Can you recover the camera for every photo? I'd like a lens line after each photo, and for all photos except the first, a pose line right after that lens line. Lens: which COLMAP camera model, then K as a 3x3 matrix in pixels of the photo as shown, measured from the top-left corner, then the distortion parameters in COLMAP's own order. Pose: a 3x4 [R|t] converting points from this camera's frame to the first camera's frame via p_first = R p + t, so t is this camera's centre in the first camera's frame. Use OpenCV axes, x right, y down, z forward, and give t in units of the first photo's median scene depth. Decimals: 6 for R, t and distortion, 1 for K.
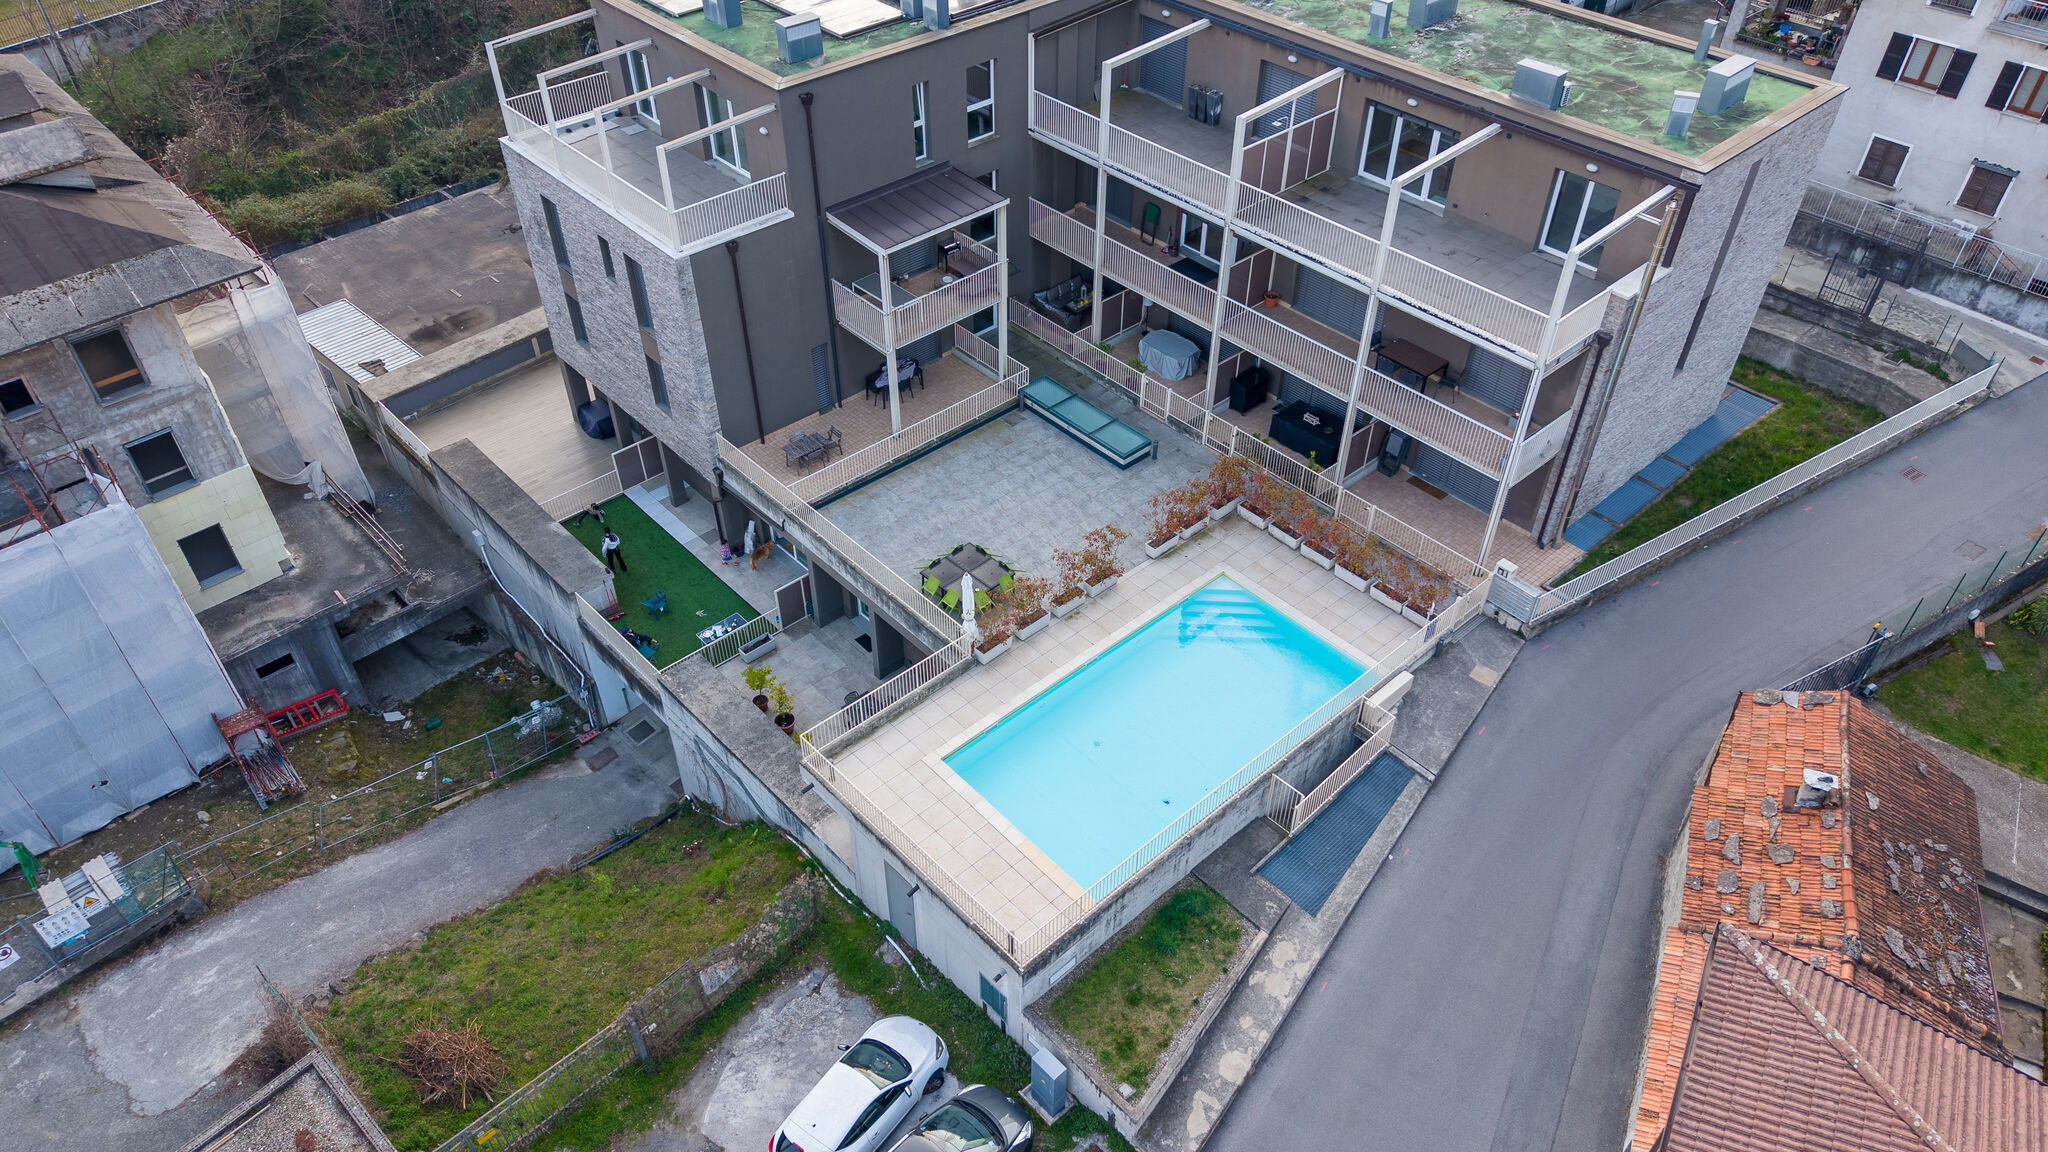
lens RADIAL K [[1373.6, 0, 1025.1], [0, 1373.6, 573.4], [0, 0, 1]] dist [0.024398, -0.020353]
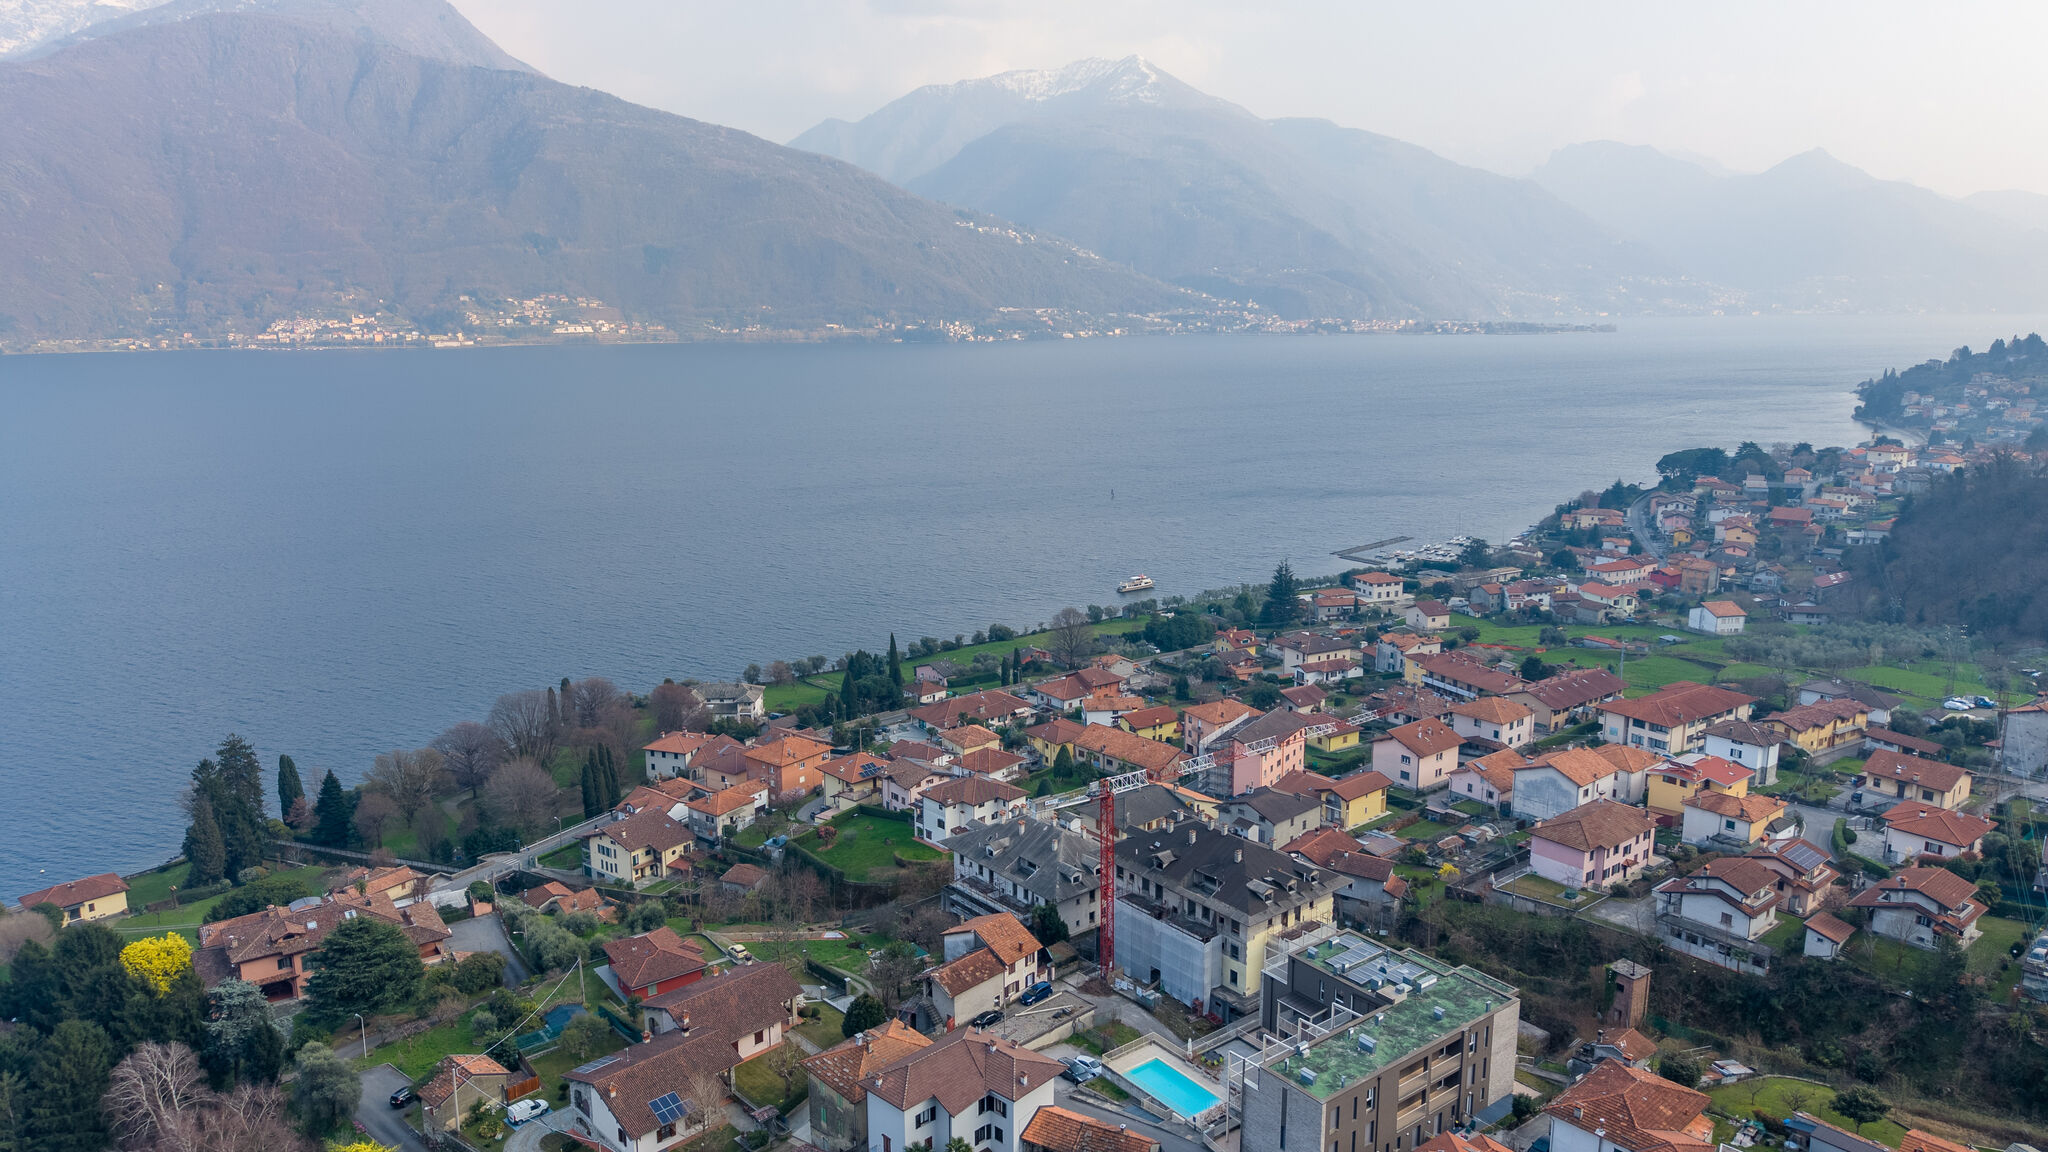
lens RADIAL K [[1373.6, 0, 1025.1], [0, 1373.6, 573.4], [0, 0, 1]] dist [0.024398, -0.020353]
pose [[-0.086678, 0.200405, -0.975871, 3.603298], [-0.656753, 0.725072, 0.207235, -1.480250], [0.749108, 0.658869, 0.068769, -0.614265]]
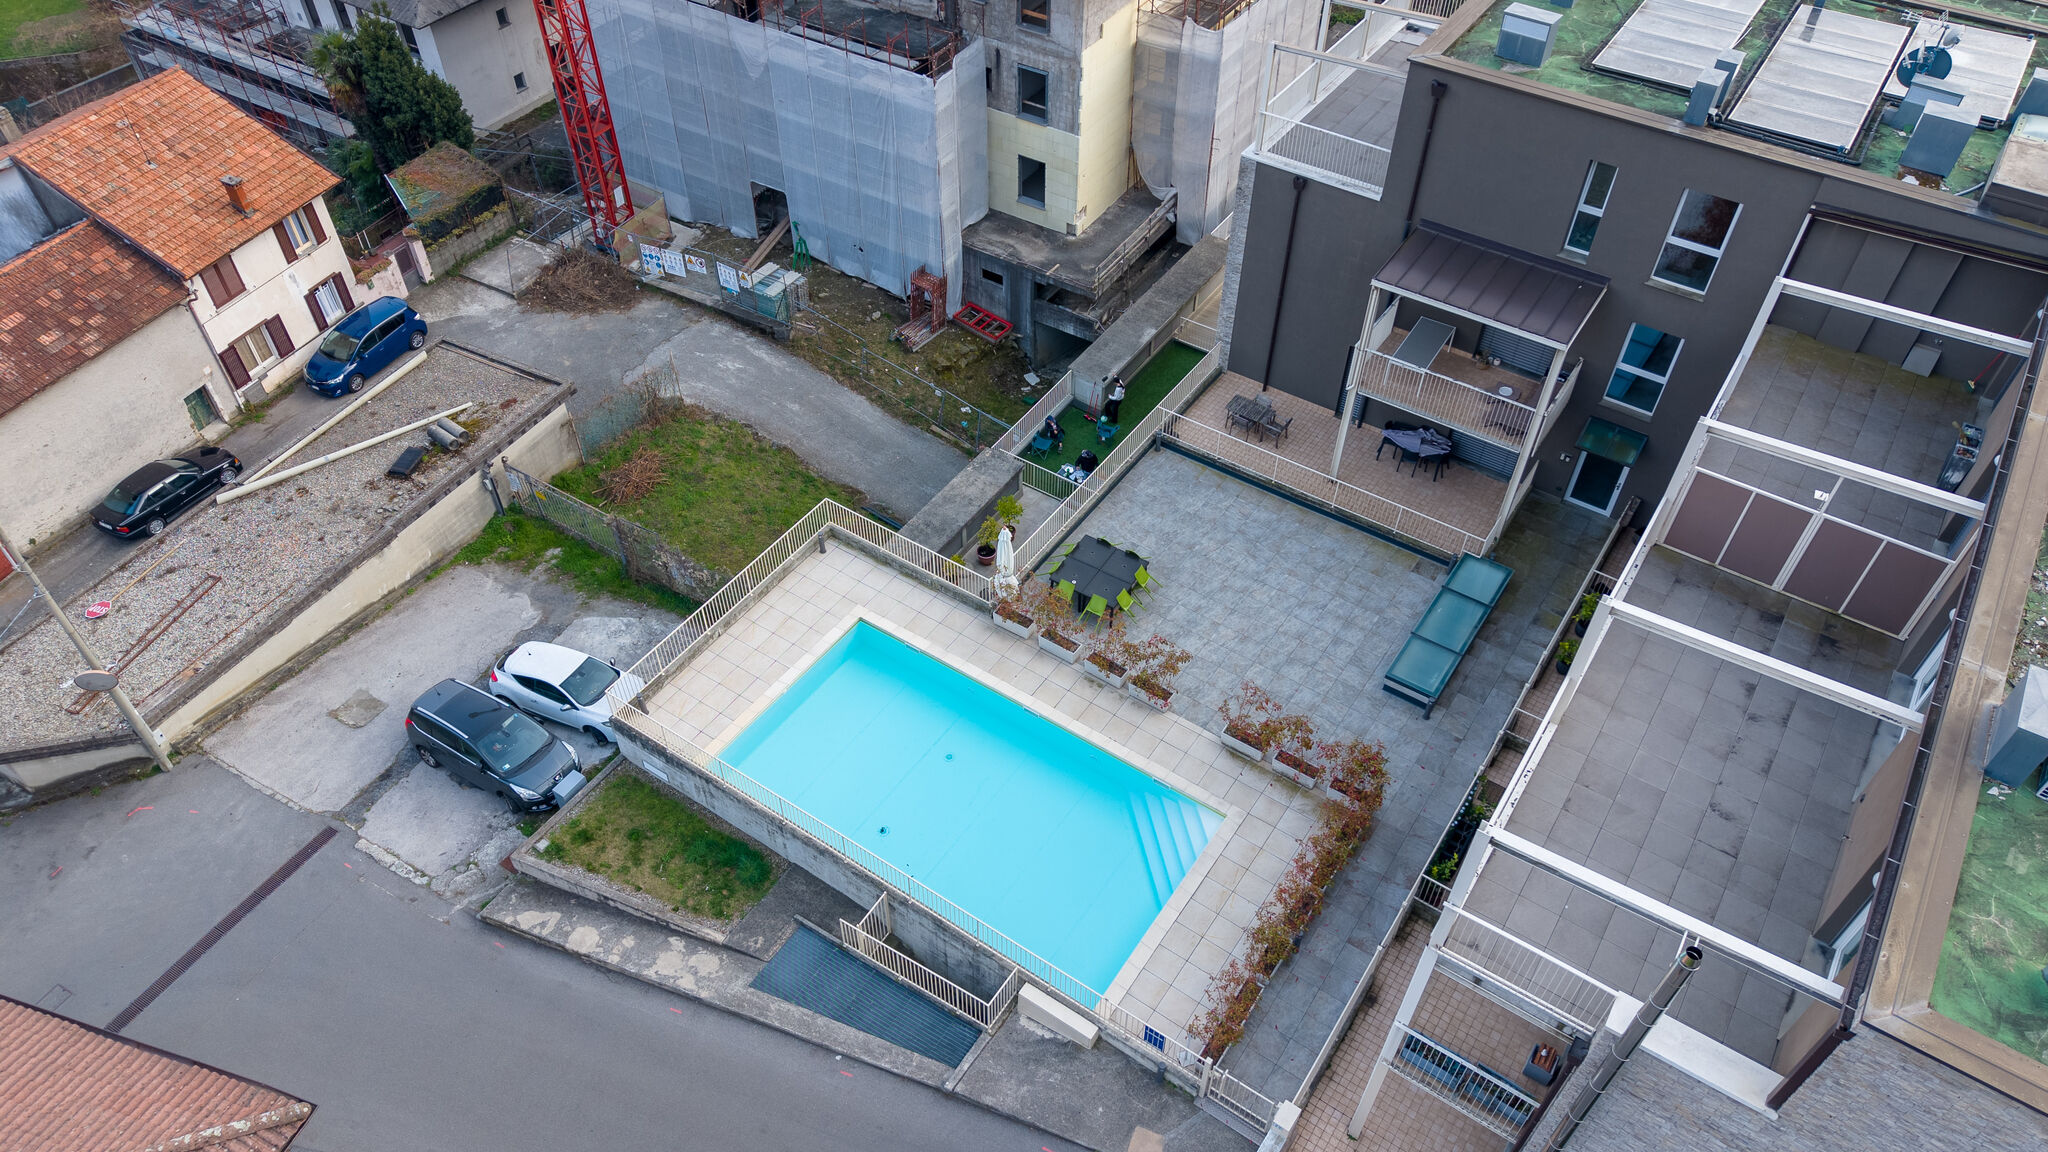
lens RADIAL K [[1379.0, 0, 1024.0], [0, 1379.0, 576.0], [0, 0, 1]] dist [0.010082, -0.001384]
pose [[0.231314, 0.696088, -0.679673, 0.559482], [-0.645749, 0.632389, 0.427893, -0.349879], [0.727669, 0.339920, 0.595778, 0.409329]]
